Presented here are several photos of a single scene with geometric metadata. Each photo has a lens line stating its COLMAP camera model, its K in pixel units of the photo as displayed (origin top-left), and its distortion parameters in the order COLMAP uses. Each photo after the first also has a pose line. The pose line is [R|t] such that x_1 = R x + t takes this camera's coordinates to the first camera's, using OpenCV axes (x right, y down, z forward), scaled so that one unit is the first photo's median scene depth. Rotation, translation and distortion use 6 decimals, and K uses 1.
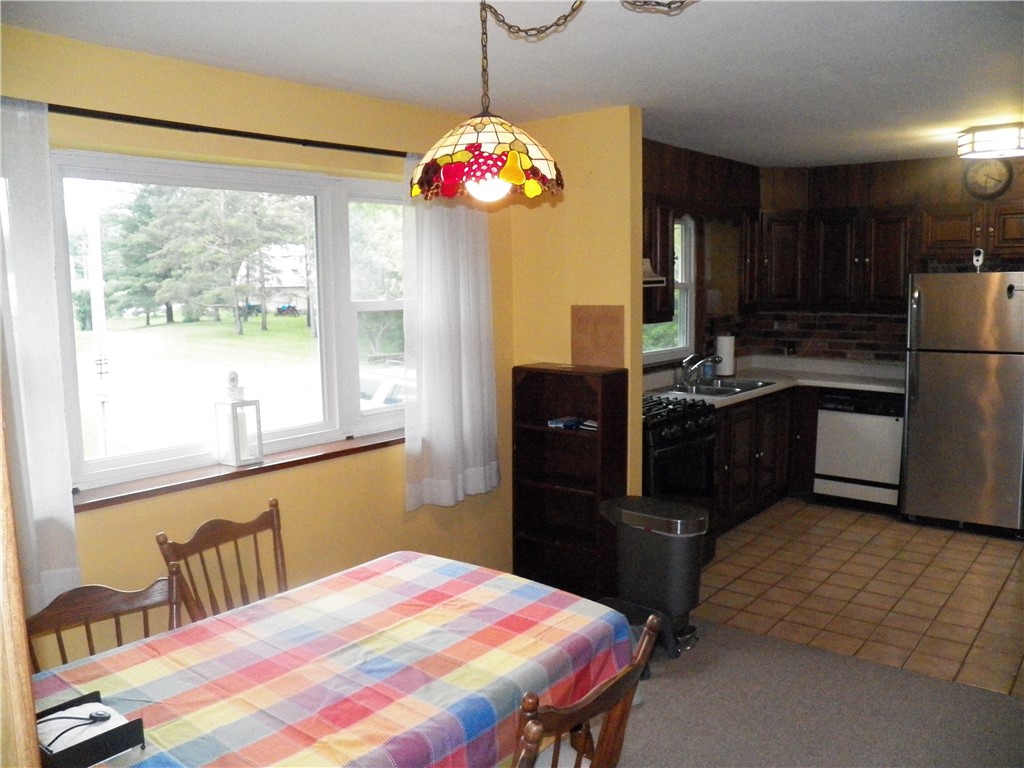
lens RADIAL K [[836.1, 0, 512.0], [0, 836.1, 384.0], [0, 0, 1]] dist [-0.147304, 0.115061]
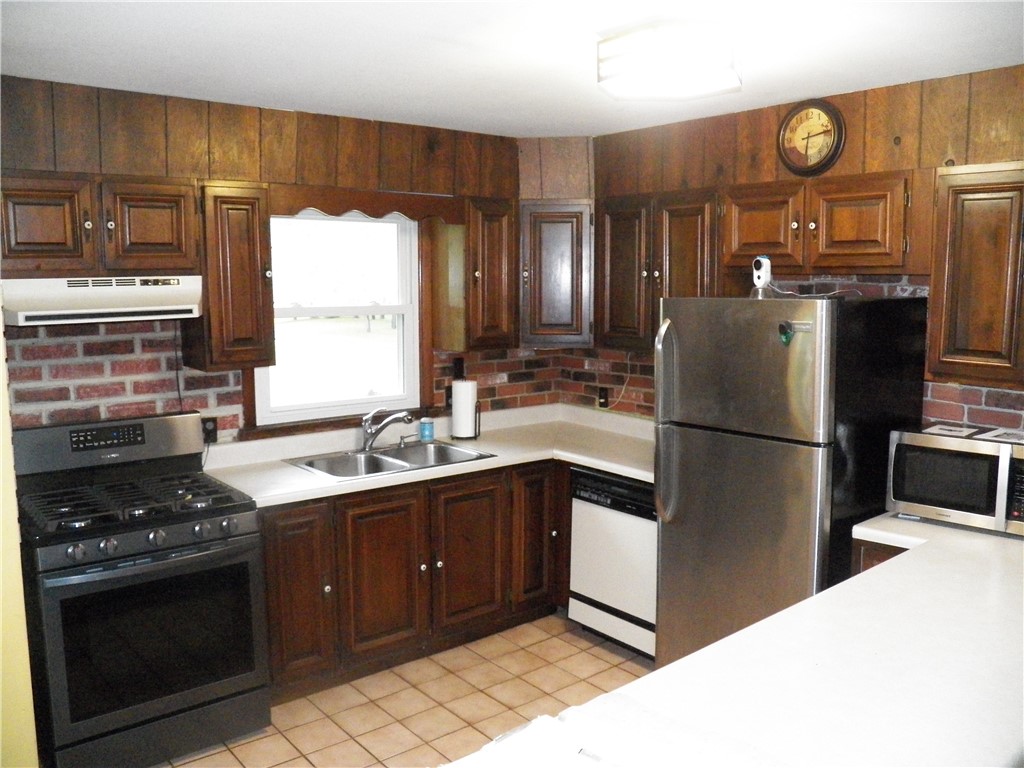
lens RADIAL K [[836.1, 0, 512.0], [0, 836.1, 384.0], [0, 0, 1]] dist [-0.147304, 0.115061]
pose [[0.979479, 0.038347, -0.197867, 0.870472], [-0.038426, 0.999256, 0.003441, -0.118078], [0.197851, 0.004233, 0.980223, 0.621232]]
